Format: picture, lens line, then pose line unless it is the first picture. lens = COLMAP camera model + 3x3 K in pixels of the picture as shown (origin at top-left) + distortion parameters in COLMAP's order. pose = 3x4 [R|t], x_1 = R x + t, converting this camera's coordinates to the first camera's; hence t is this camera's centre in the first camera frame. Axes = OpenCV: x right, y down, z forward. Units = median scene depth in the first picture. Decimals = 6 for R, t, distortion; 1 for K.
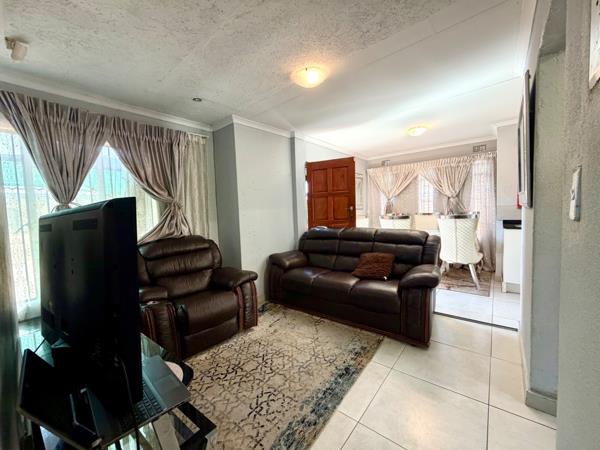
lens RADIAL K [[239.5, 0, 298.6], [0, 239.5, 224.7], [0, 0, 1]] dist [-0.000145, -0.000170]
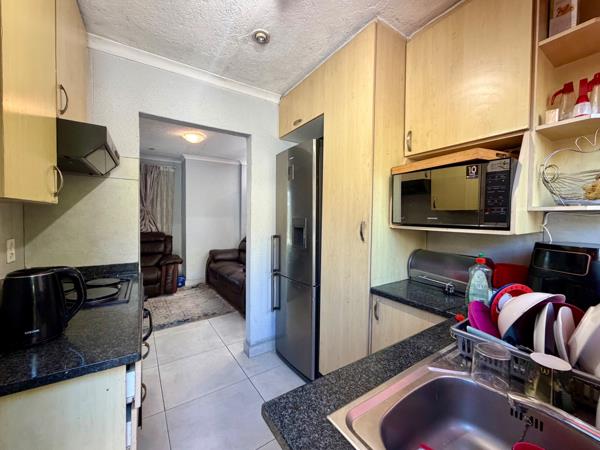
lens RADIAL K [[239.5, 0, 298.6], [0, 239.5, 224.7], [0, 0, 1]] dist [-0.000145, -0.000170]
pose [[0.957198, 0.059611, -0.283228, 0.894994], [-0.068457, 0.997424, -0.021428, -0.031114], [0.281221, 0.039900, 0.958813, -0.236396]]
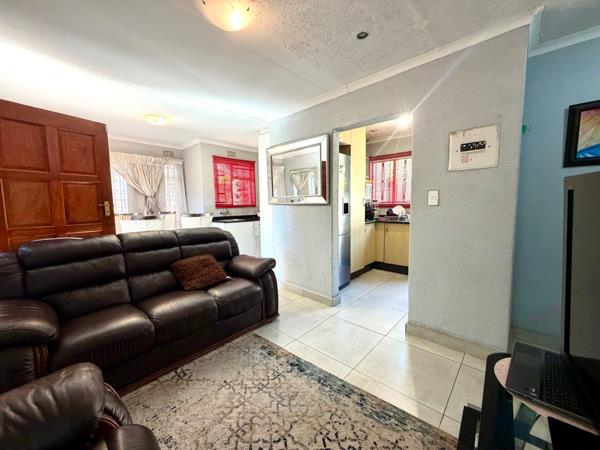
lens RADIAL K [[239.5, 0, 298.6], [0, 239.5, 224.7], [0, 0, 1]] dist [-0.000145, -0.000170]
pose [[0.050534, -0.052070, 0.997364, -0.504067], [0.071453, 0.996269, 0.048392, -0.011094], [-0.996163, 0.068819, 0.054066, 0.592591]]
